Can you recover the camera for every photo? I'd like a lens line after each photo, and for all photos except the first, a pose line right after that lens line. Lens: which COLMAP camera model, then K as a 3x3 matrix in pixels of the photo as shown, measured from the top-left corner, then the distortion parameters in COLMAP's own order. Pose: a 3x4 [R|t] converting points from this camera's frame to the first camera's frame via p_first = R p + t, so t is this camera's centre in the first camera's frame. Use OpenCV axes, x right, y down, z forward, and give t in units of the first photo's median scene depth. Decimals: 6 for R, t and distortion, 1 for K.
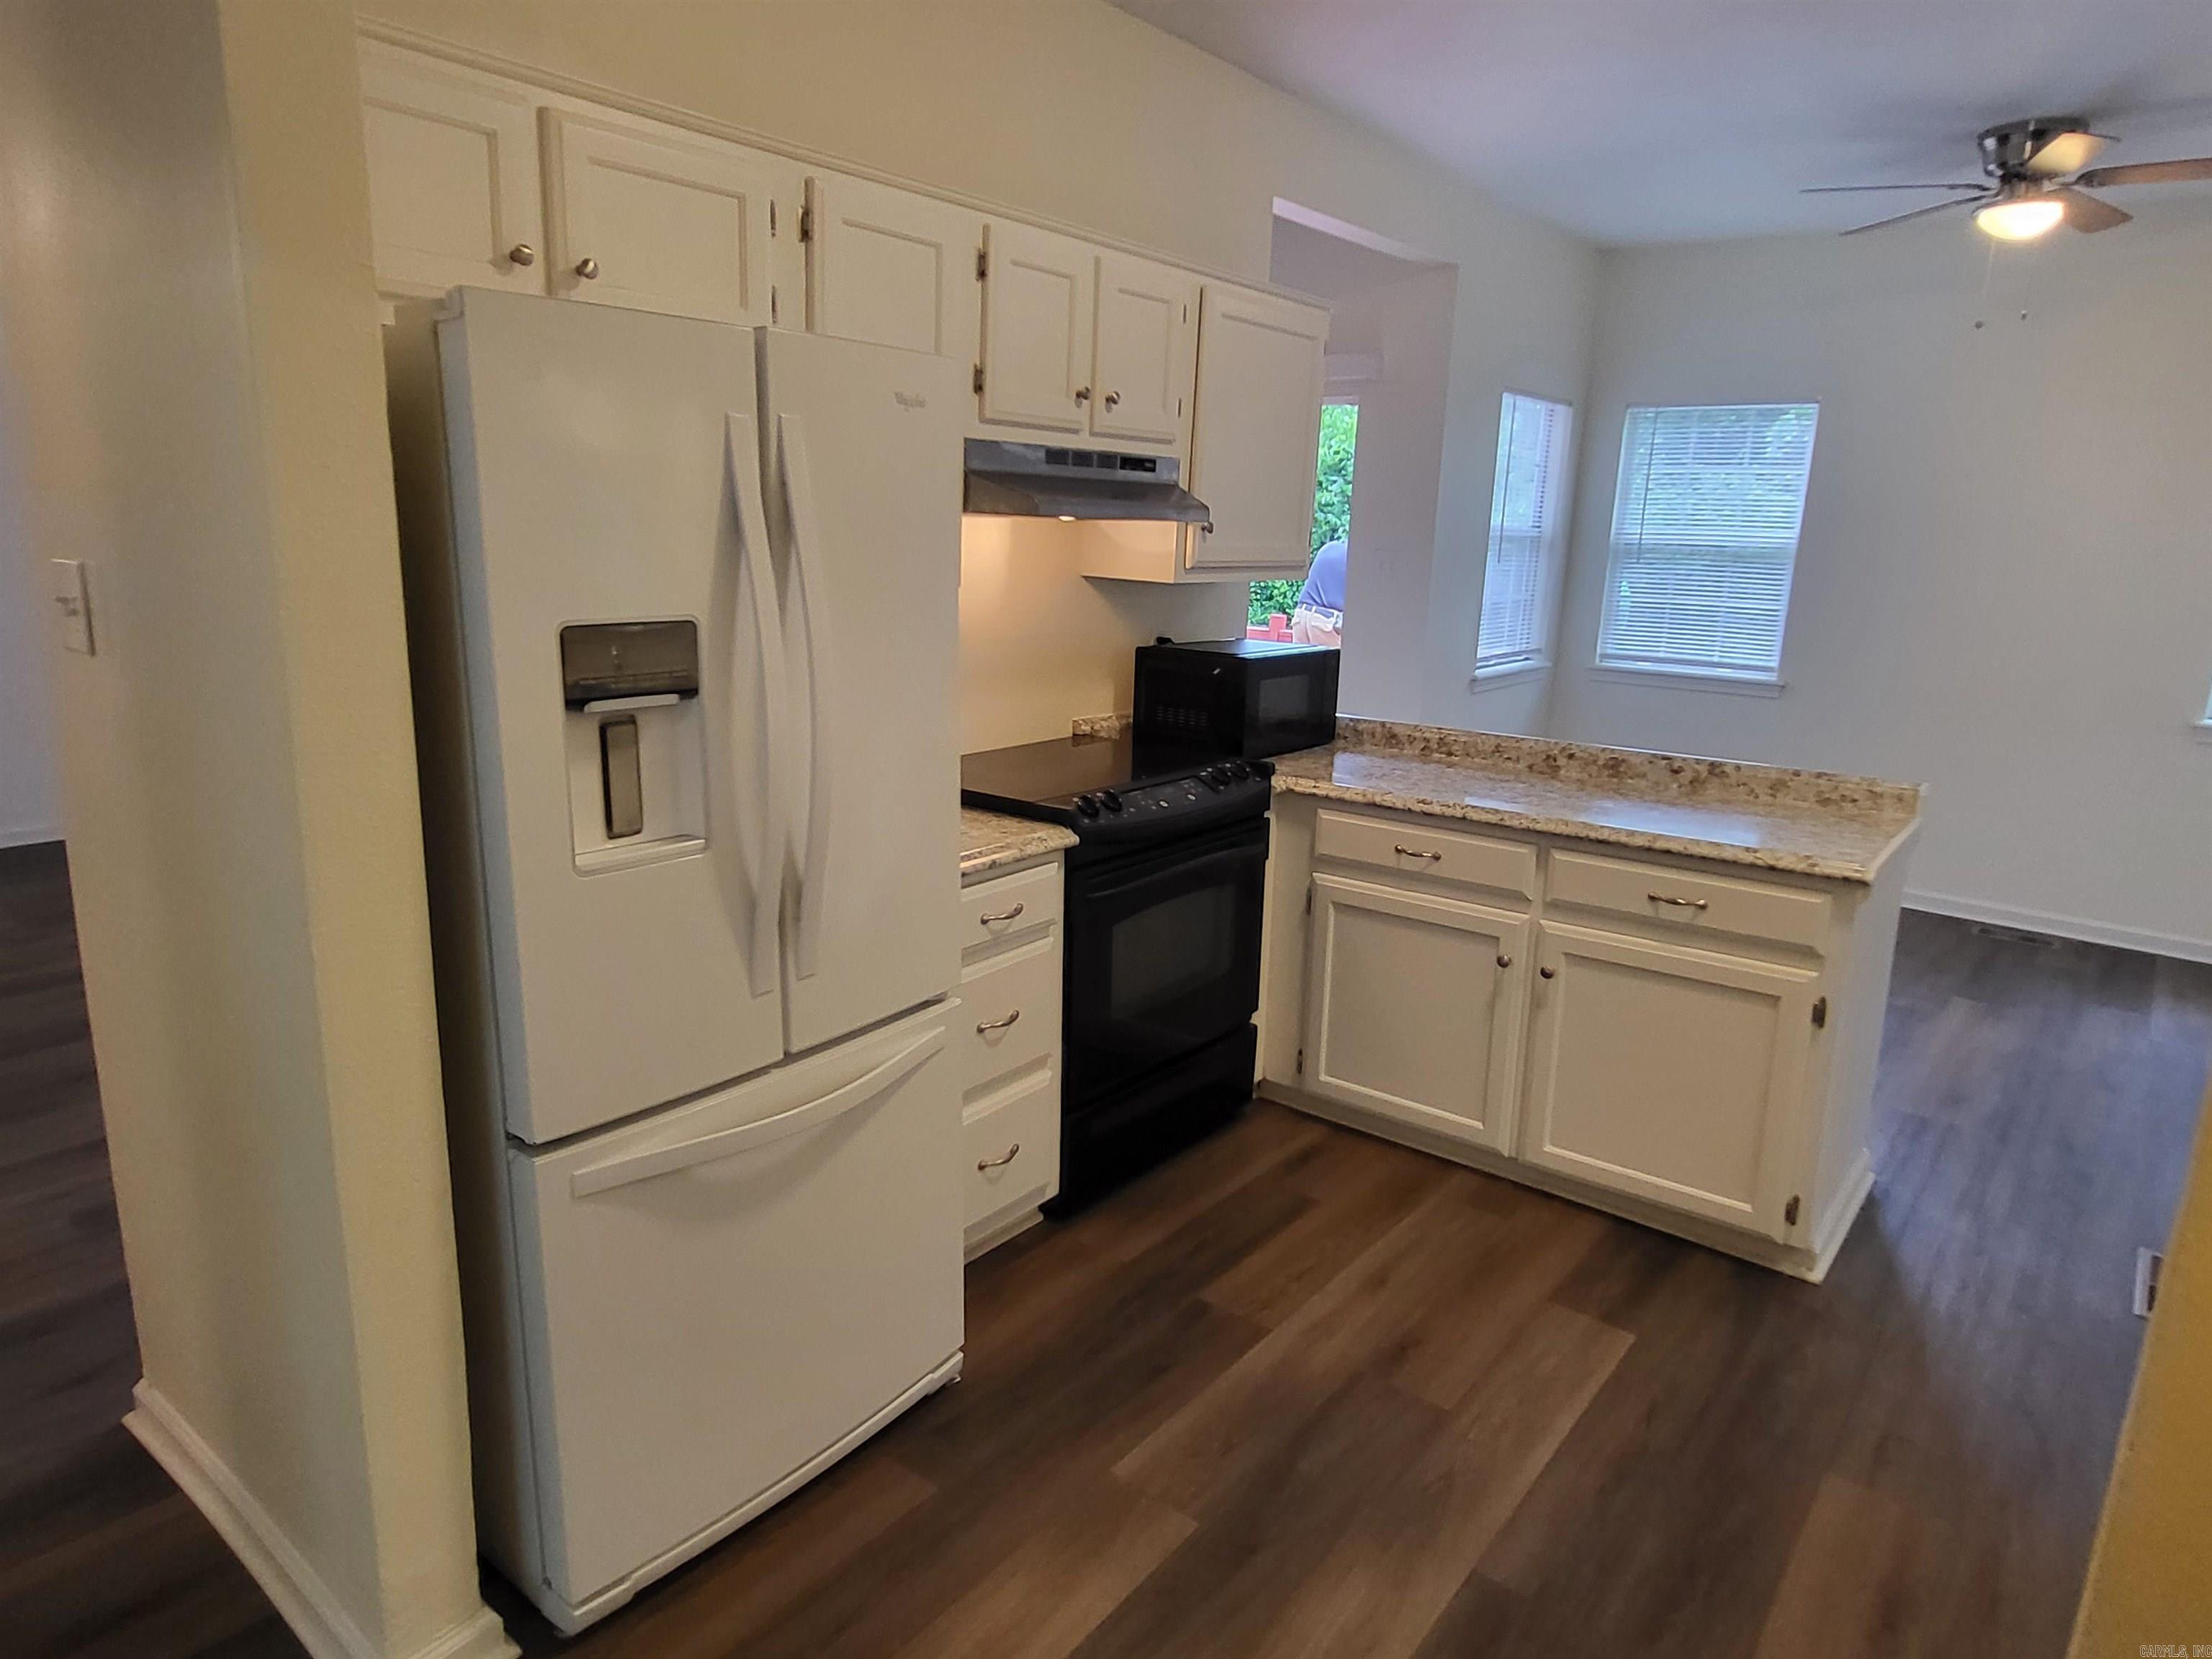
lens RADIAL K [[1325.3, 0, 1076.6], [0, 1325.3, 829.7], [0, 0, 1]] dist [0.000990, -0.004673]
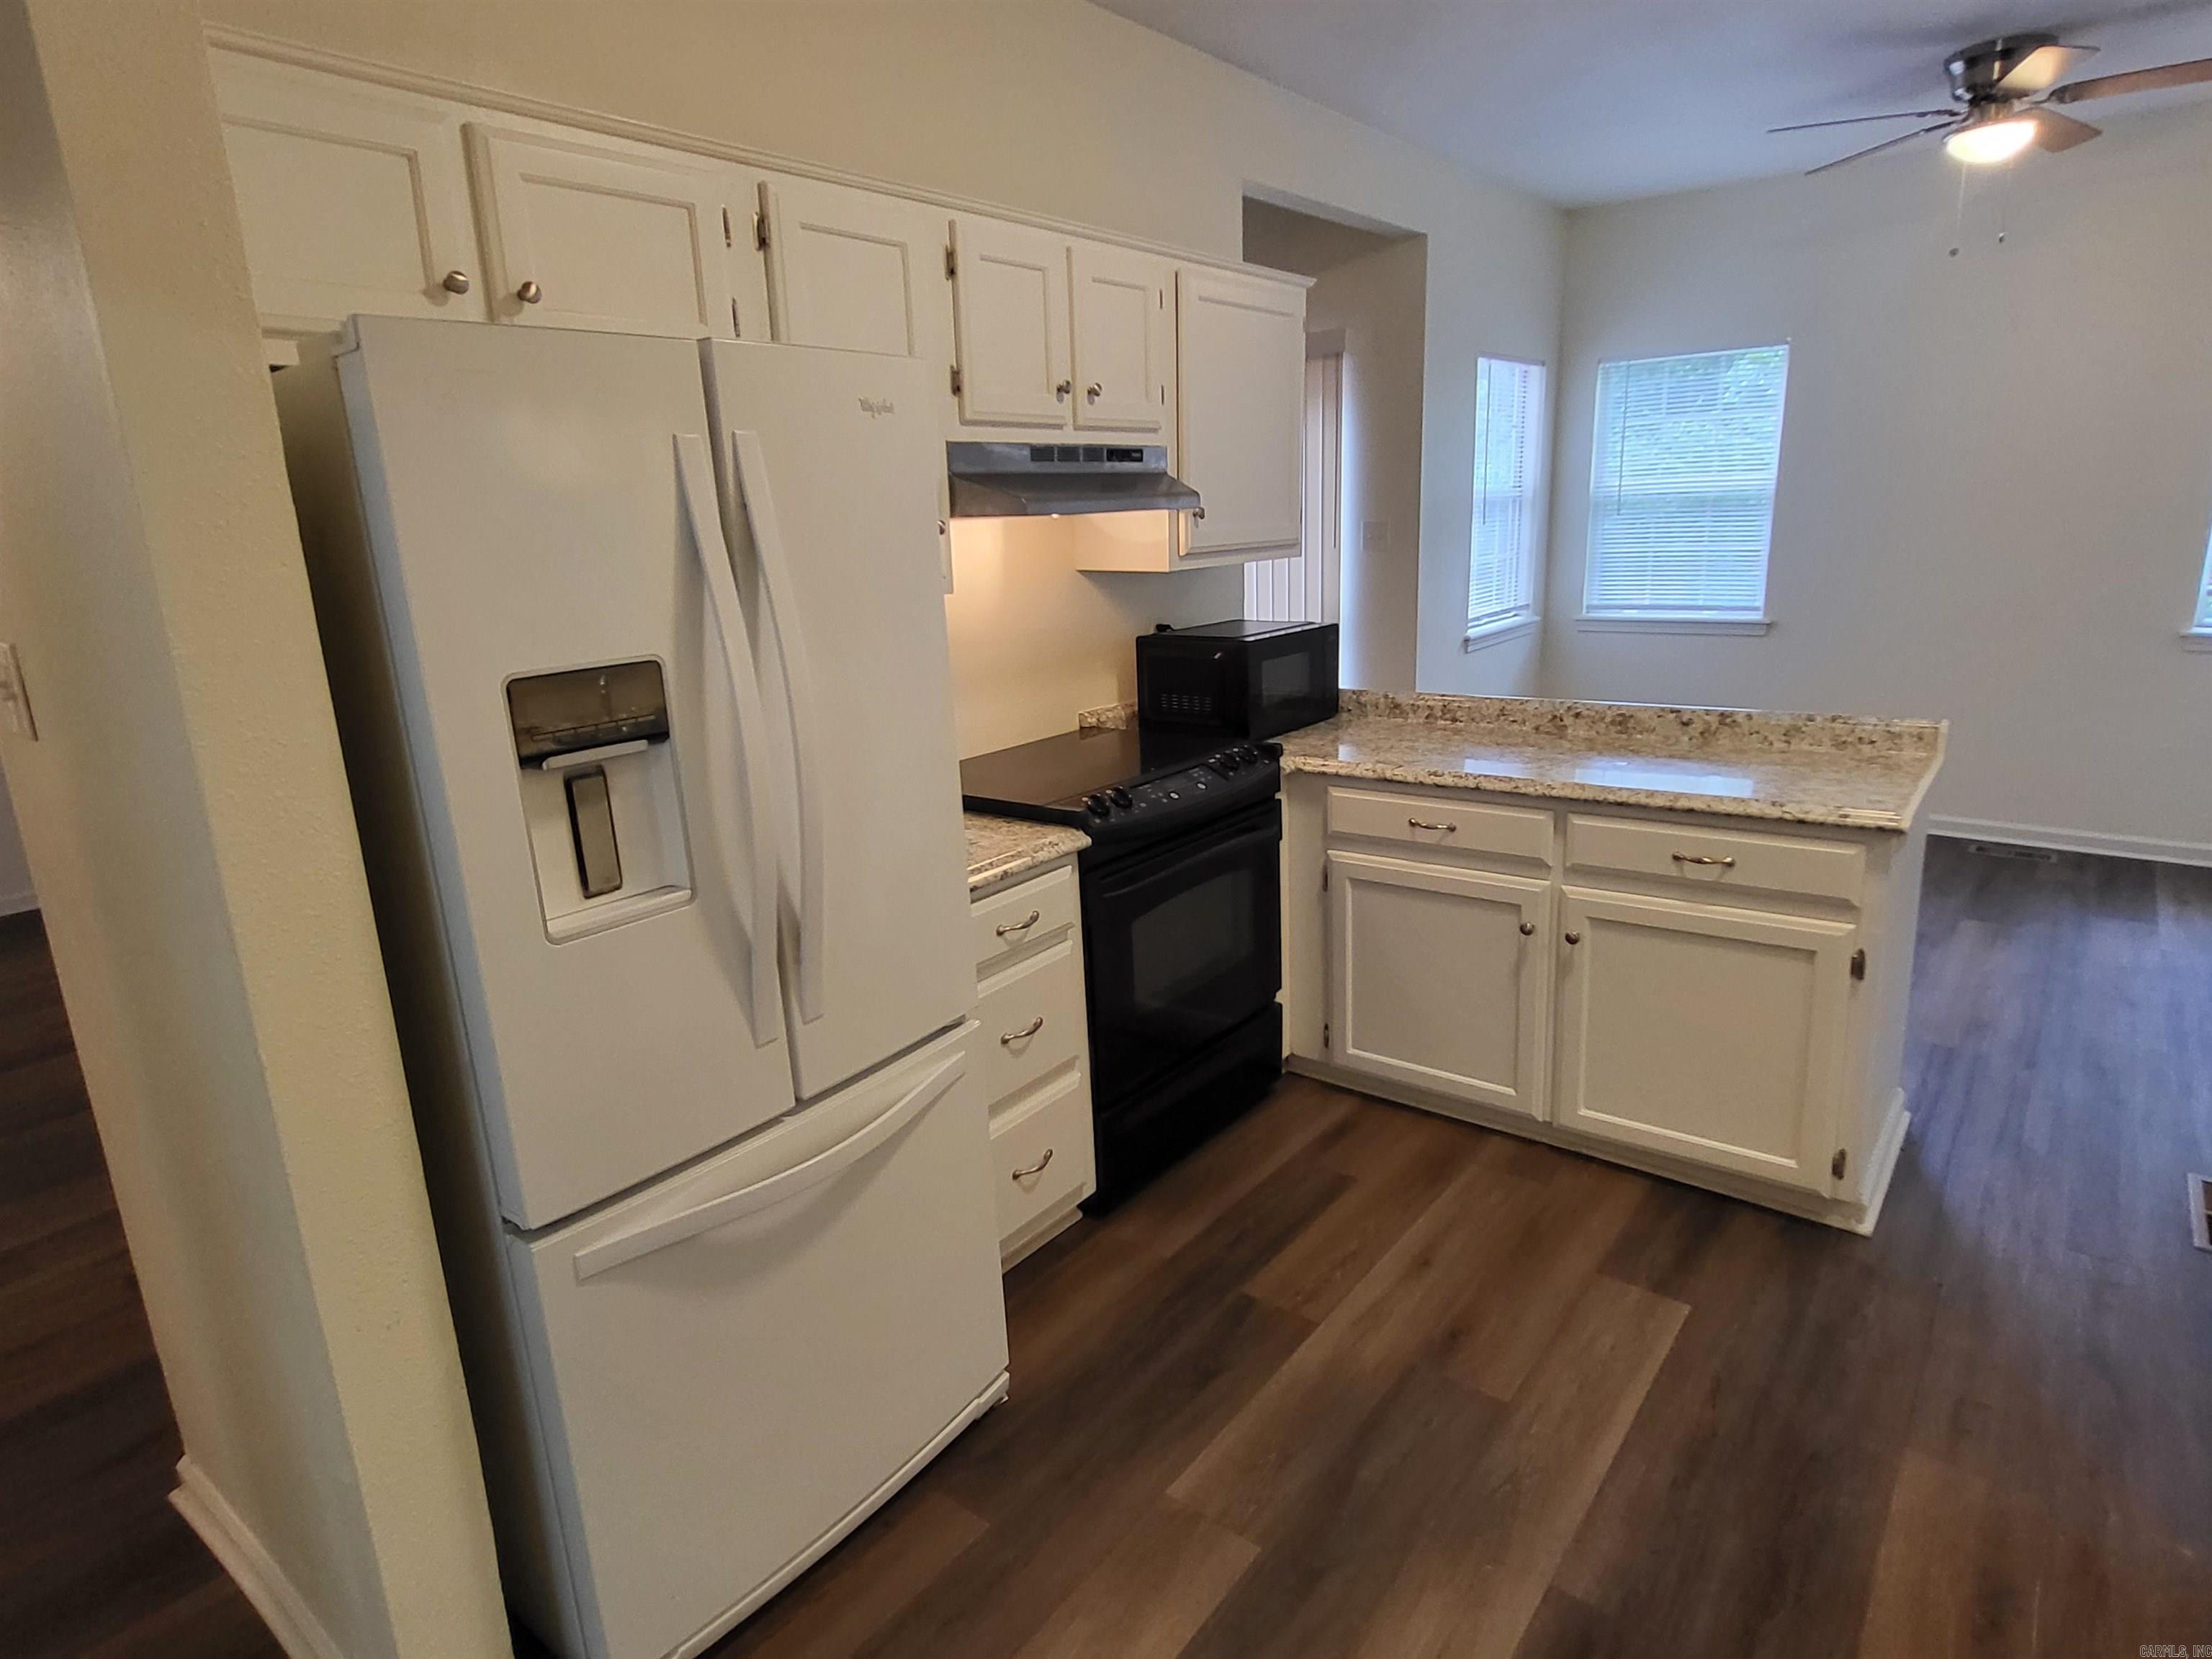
lens RADIAL K [[1222.5, 0, 1075.0], [0, 1222.5, 822.9], [0, 0, 1]] dist [-0.001075, -0.002555]
pose [[0.997393, -0.069666, -0.018810, 0.007855], [0.070043, 0.997341, 0.020148, -0.024250], [0.017357, -0.021413, 0.999620, 0.086799]]
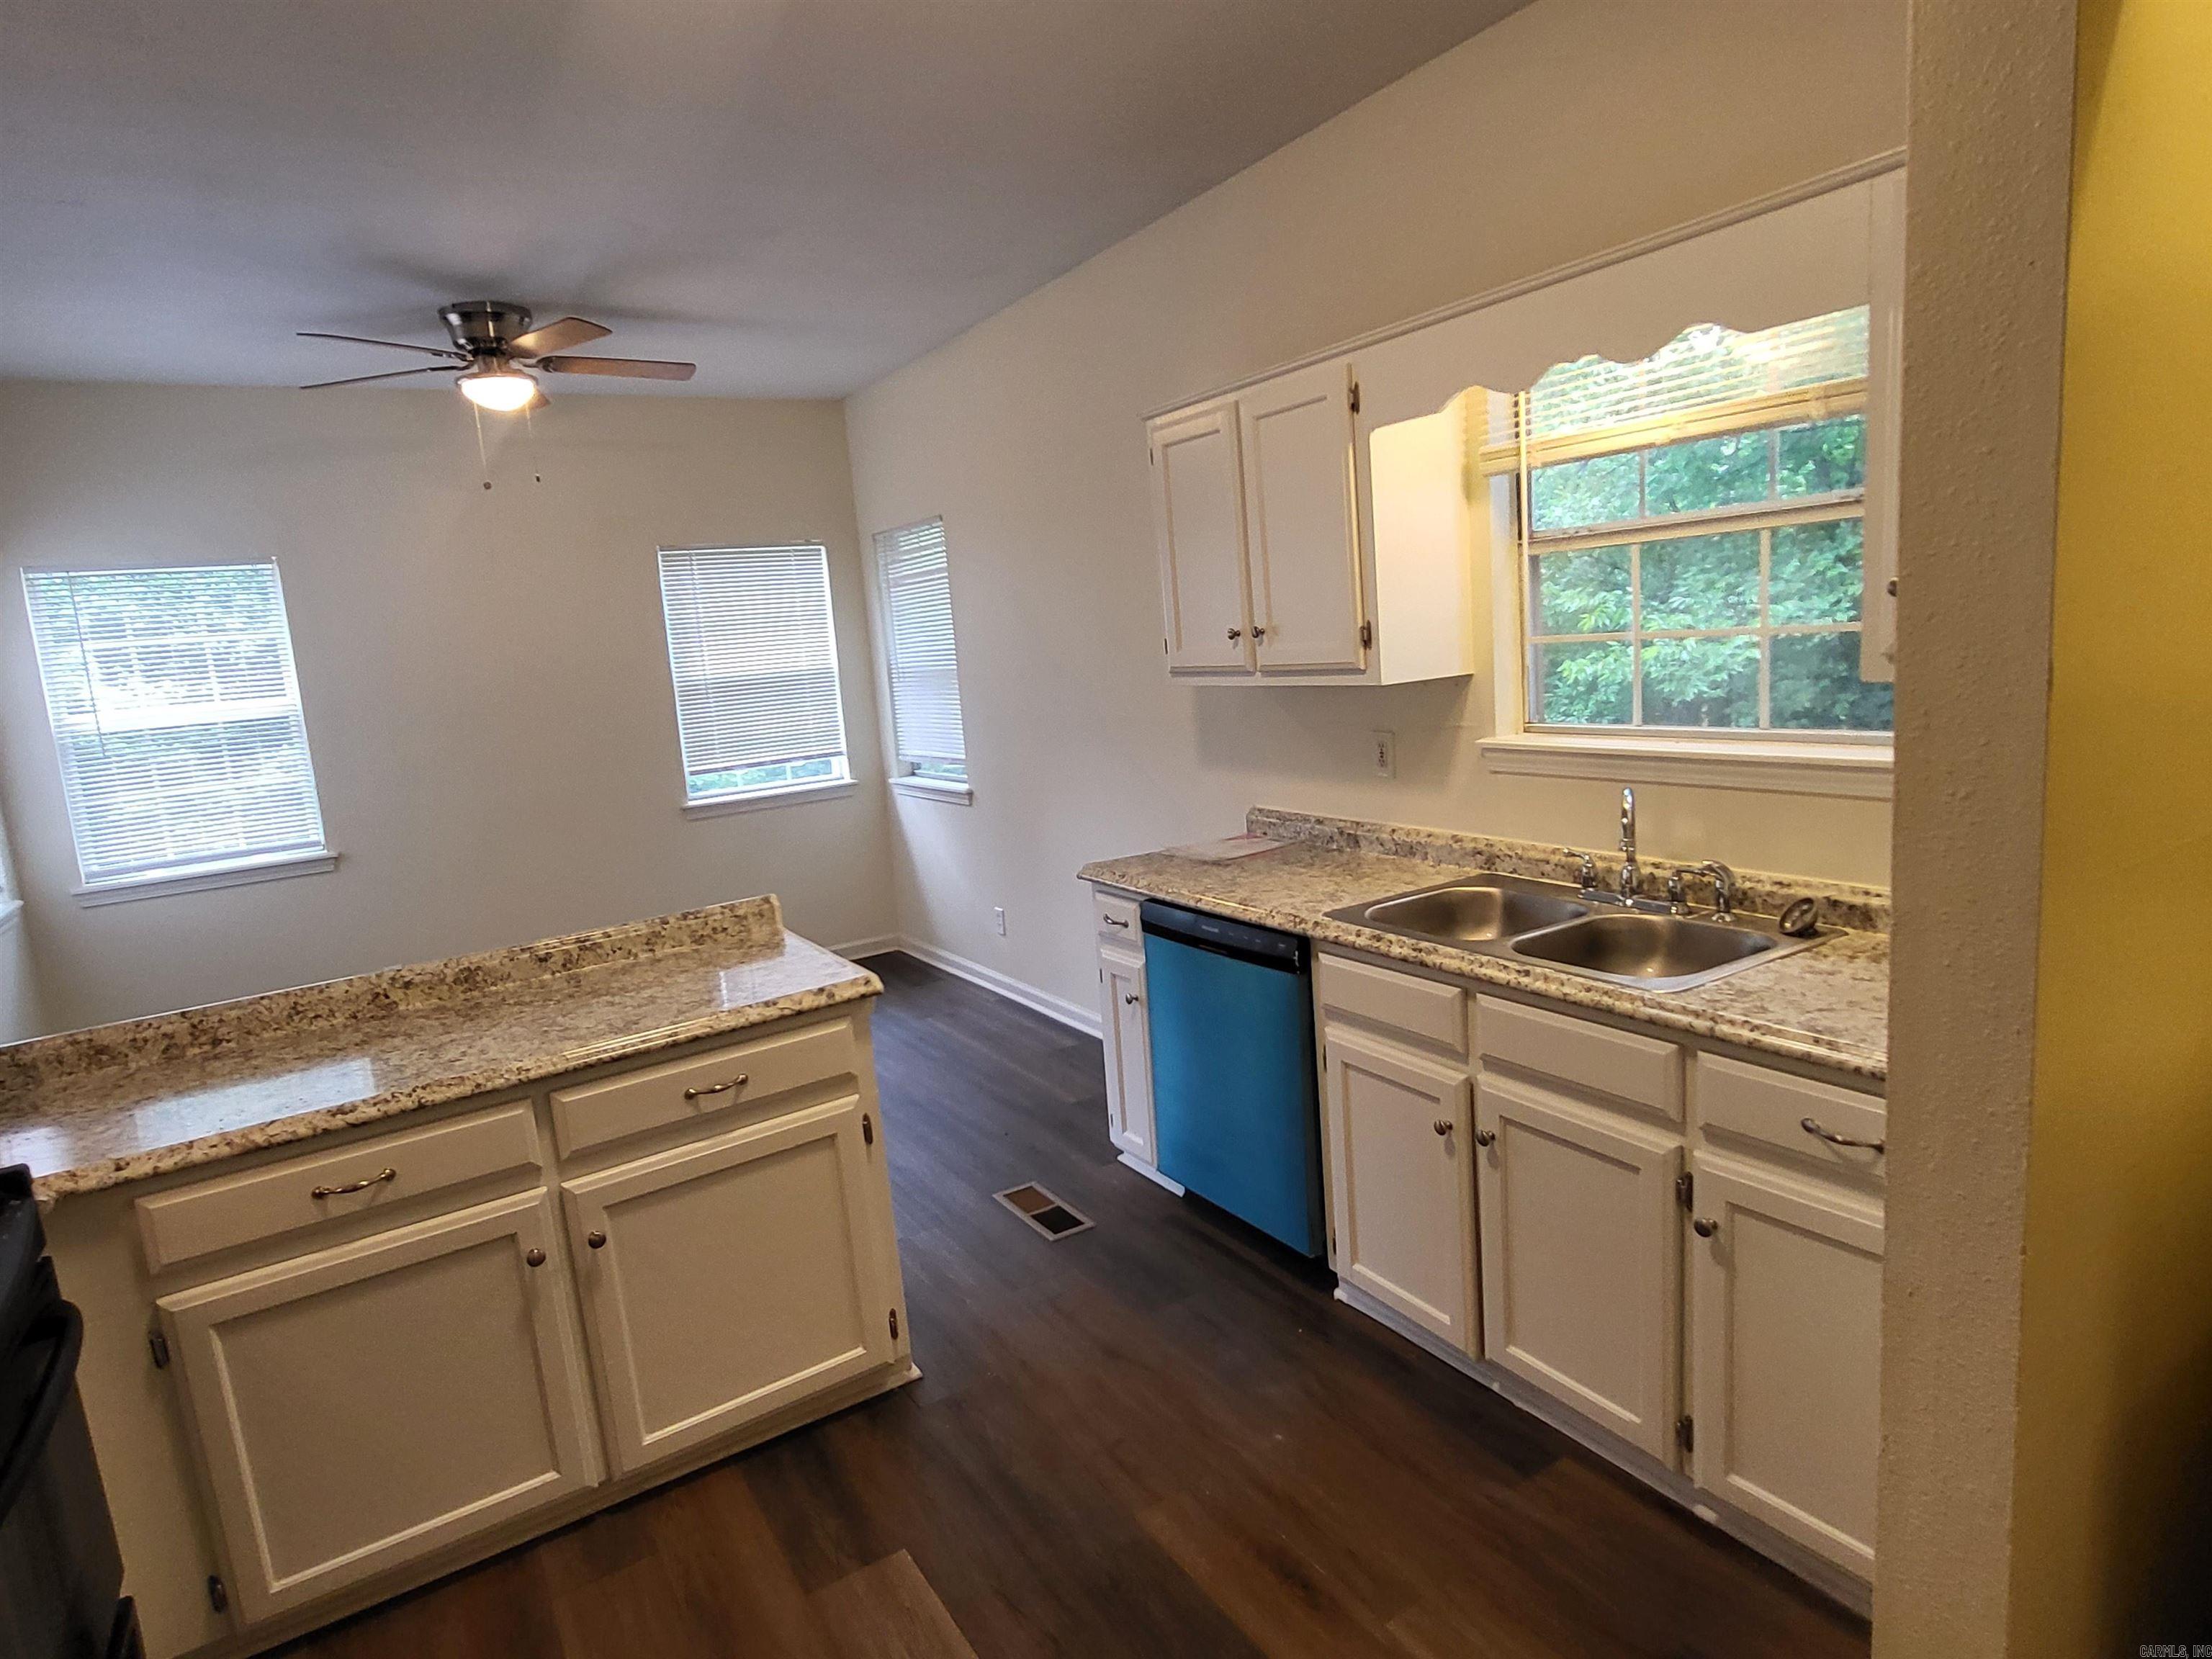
lens RADIAL K [[1222.5, 0, 1094.4], [0, 1222.5, 819.9], [0, 0, 1]] dist [-0.001075, -0.002555]
pose [[0.320339, -0.202144, 0.925484, -0.189246], [0.306490, 0.946537, 0.100657, -0.120973], [-0.896352, 0.251408, 0.365168, 0.427252]]
